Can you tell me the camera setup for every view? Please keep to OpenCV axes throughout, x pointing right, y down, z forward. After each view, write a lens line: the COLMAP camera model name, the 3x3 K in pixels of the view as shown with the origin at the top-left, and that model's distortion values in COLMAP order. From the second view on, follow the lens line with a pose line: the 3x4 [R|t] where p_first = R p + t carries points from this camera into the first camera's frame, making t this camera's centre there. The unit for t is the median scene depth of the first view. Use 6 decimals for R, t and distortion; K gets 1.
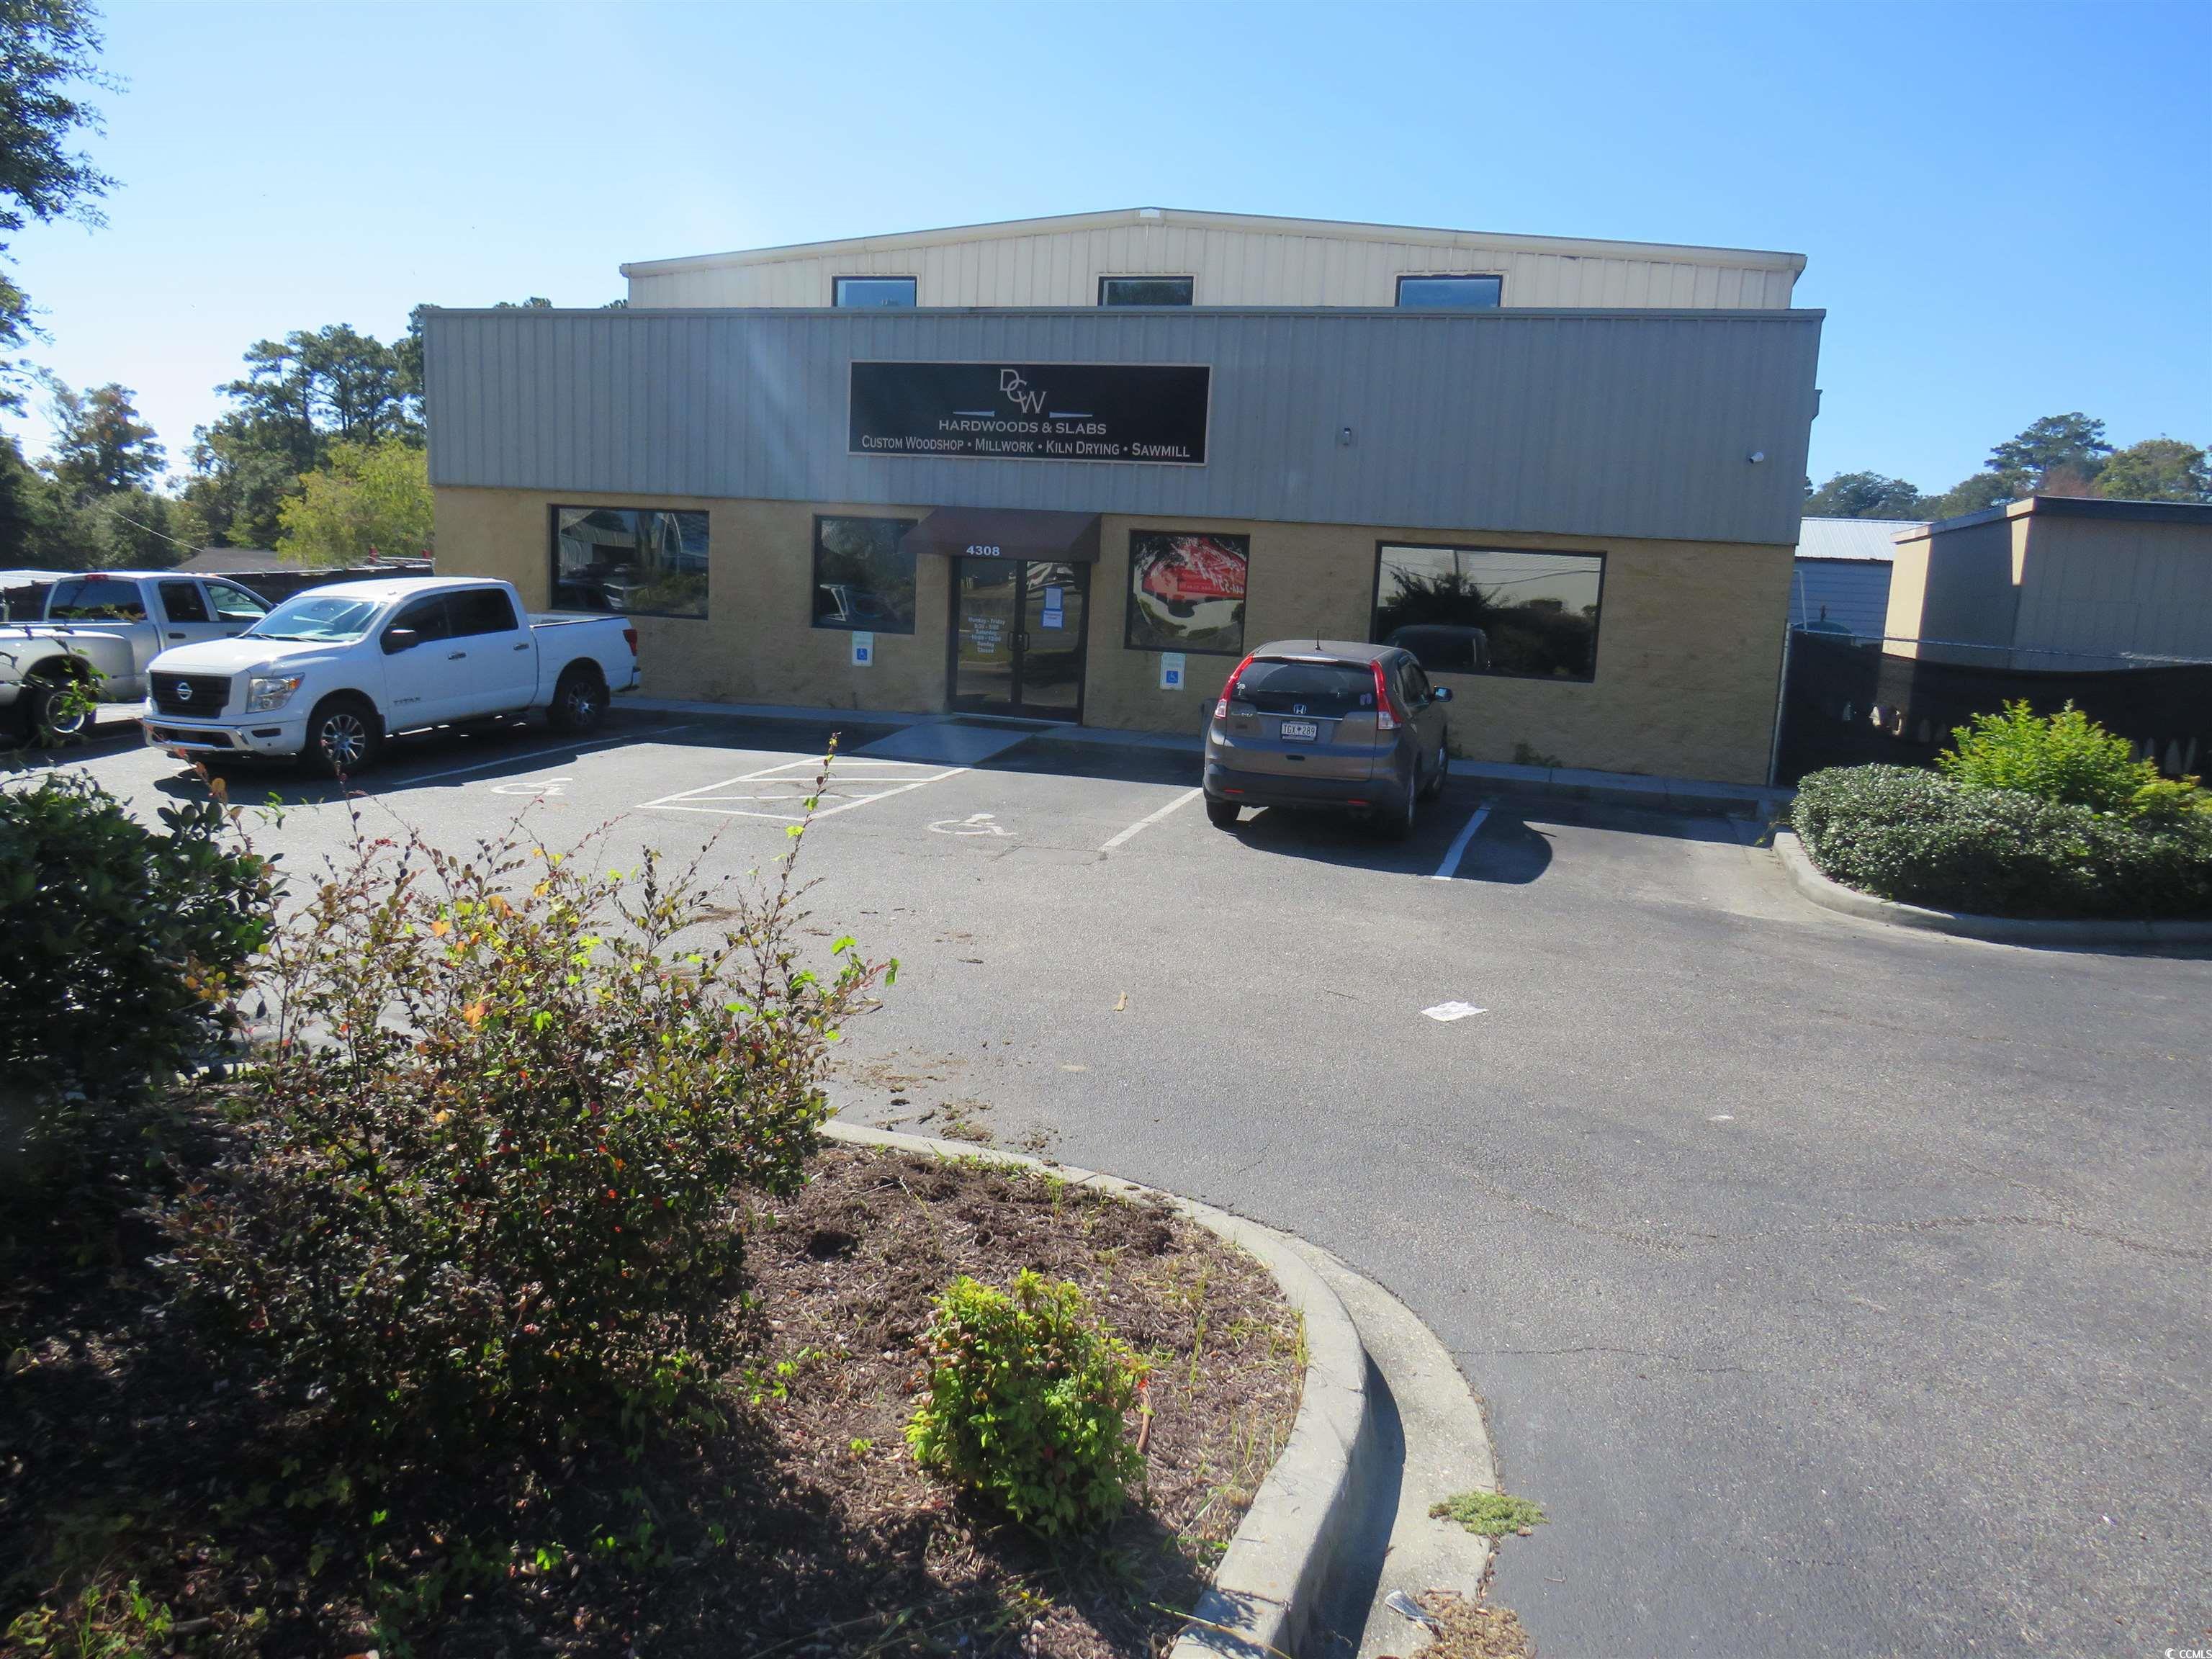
lens RADIAL K [[1543.8, 0, 1106.0], [0, 1543.8, 829.5], [0, 0, 1]] dist [-0.031972, -0.000922]
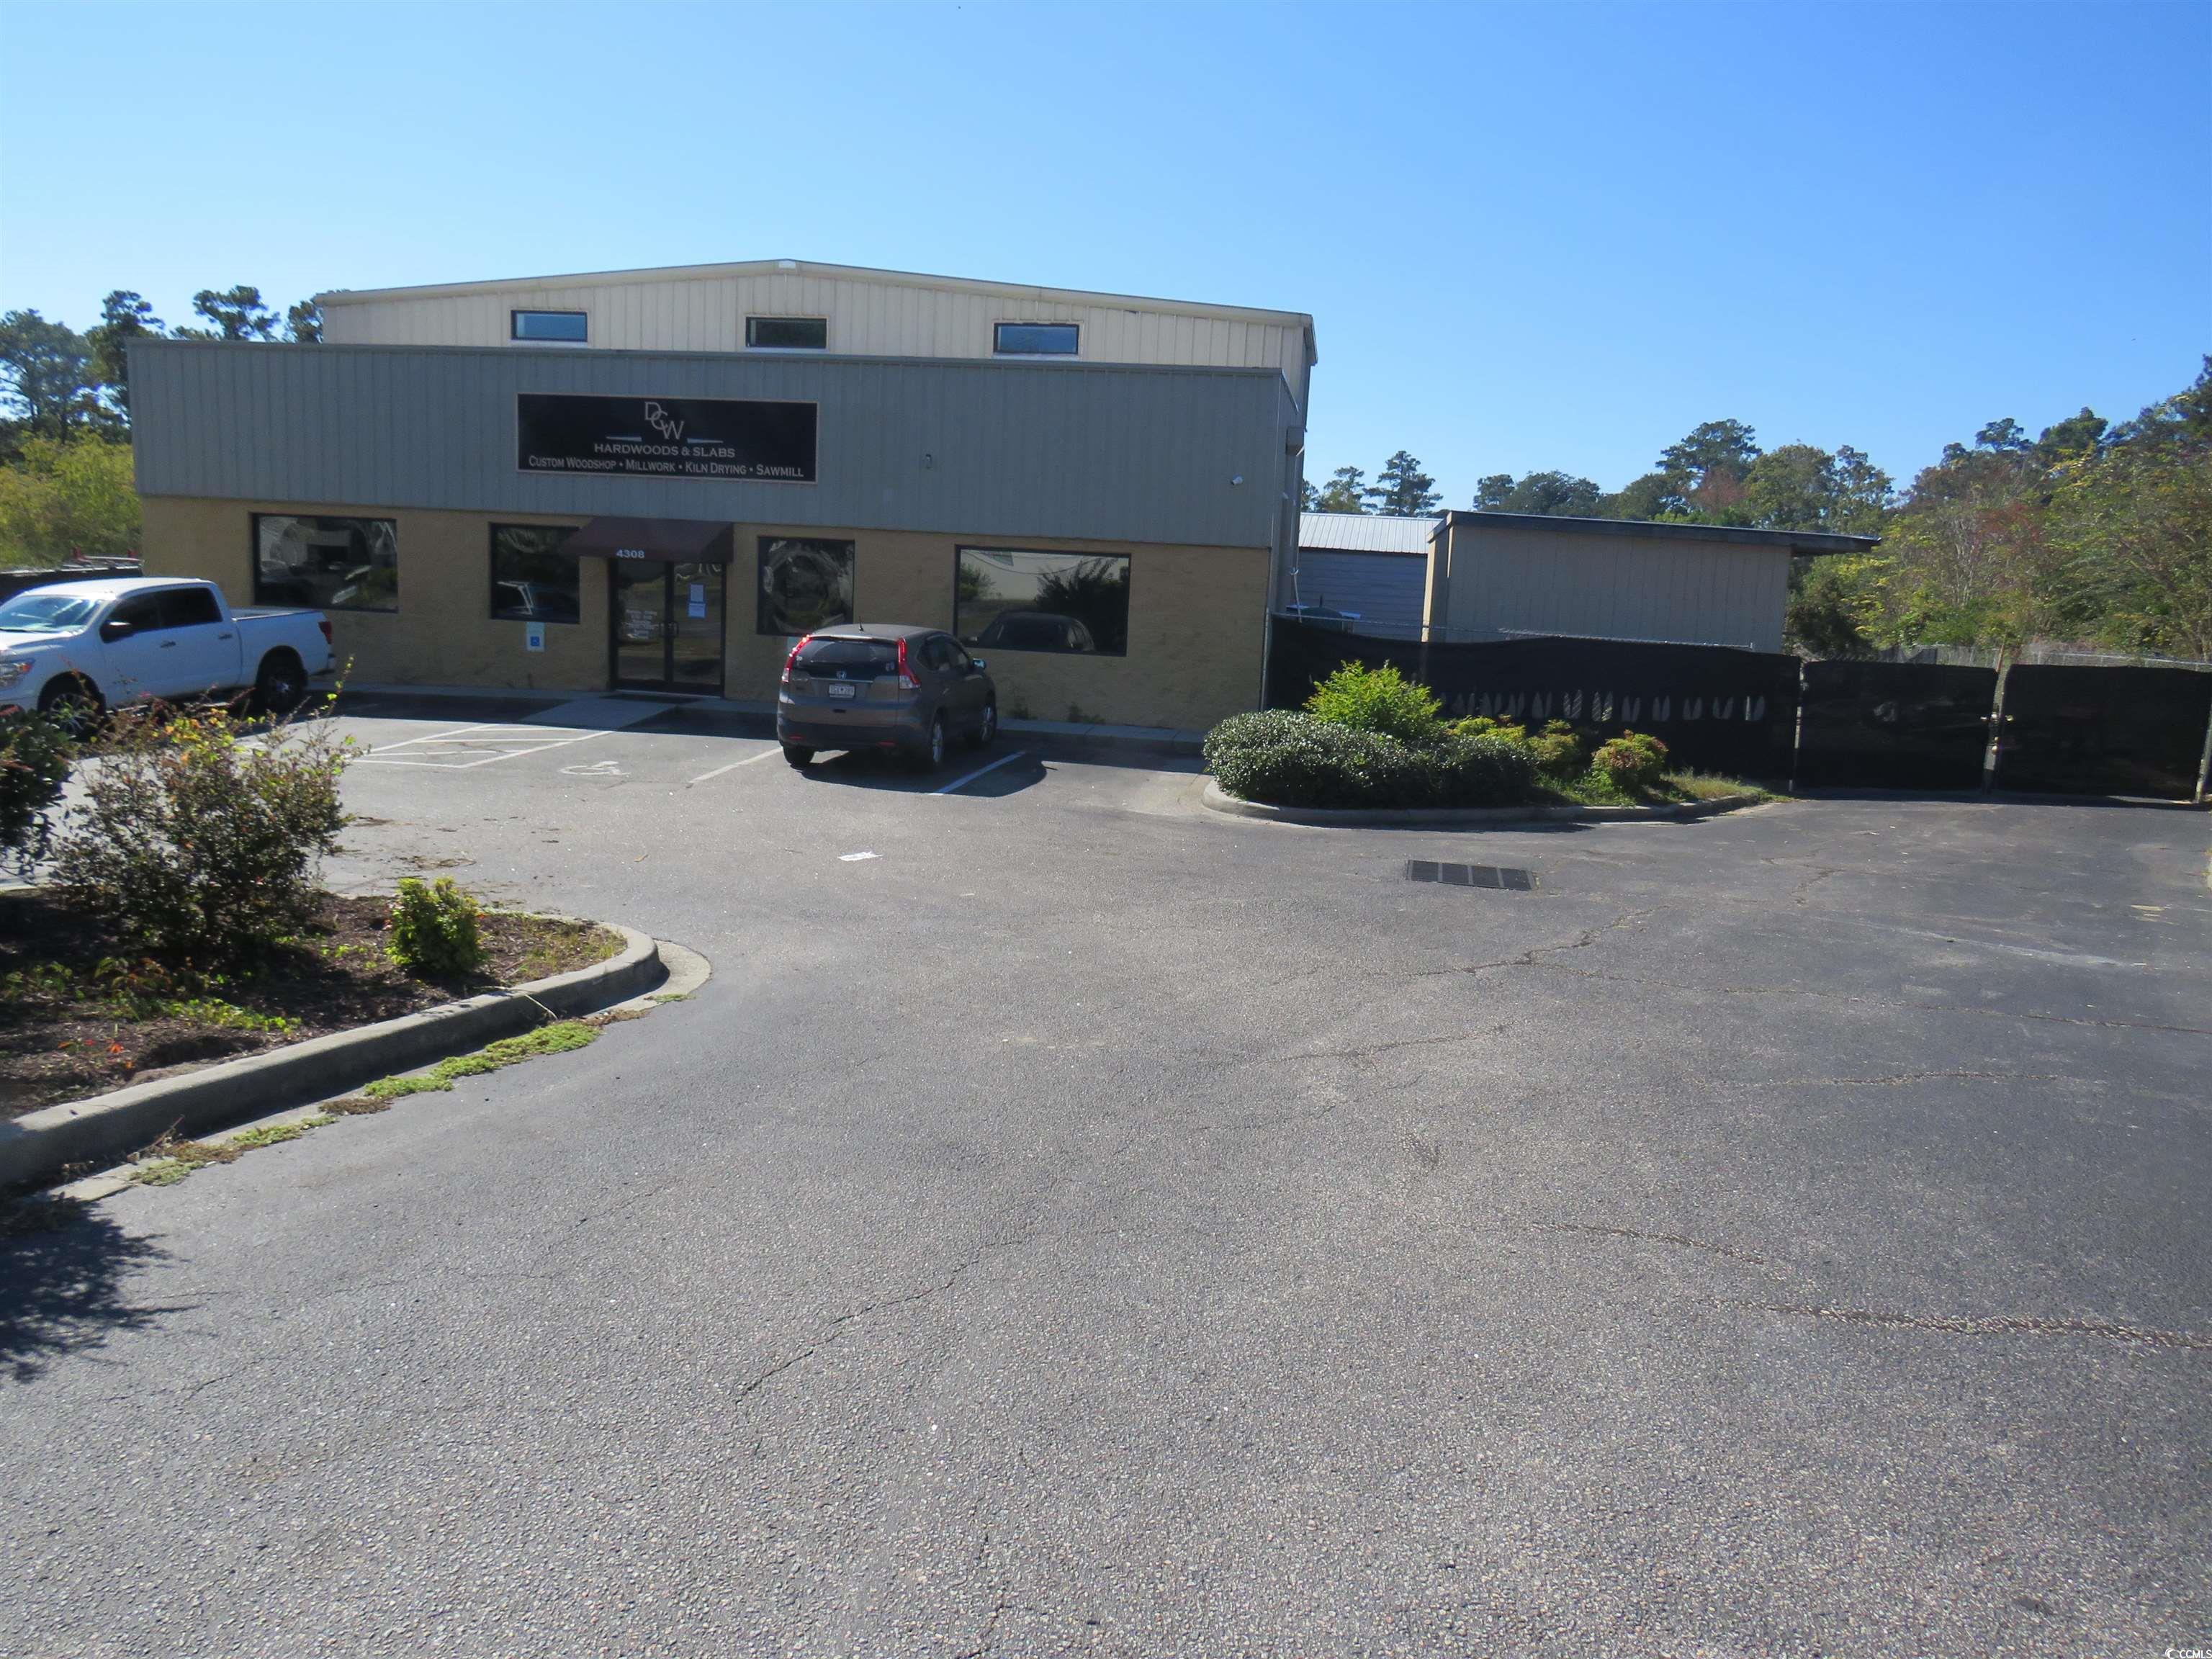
lens RADIAL K [[1543.8, 0, 1106.0], [0, 1543.8, 829.5], [0, 0, 1]] dist [-0.031972, -0.000922]
pose [[0.988343, -0.026800, 0.149863, 0.096205], [0.026137, 0.999638, 0.006391, 0.035011], [-0.149980, -0.002399, 0.988686, -0.233159]]
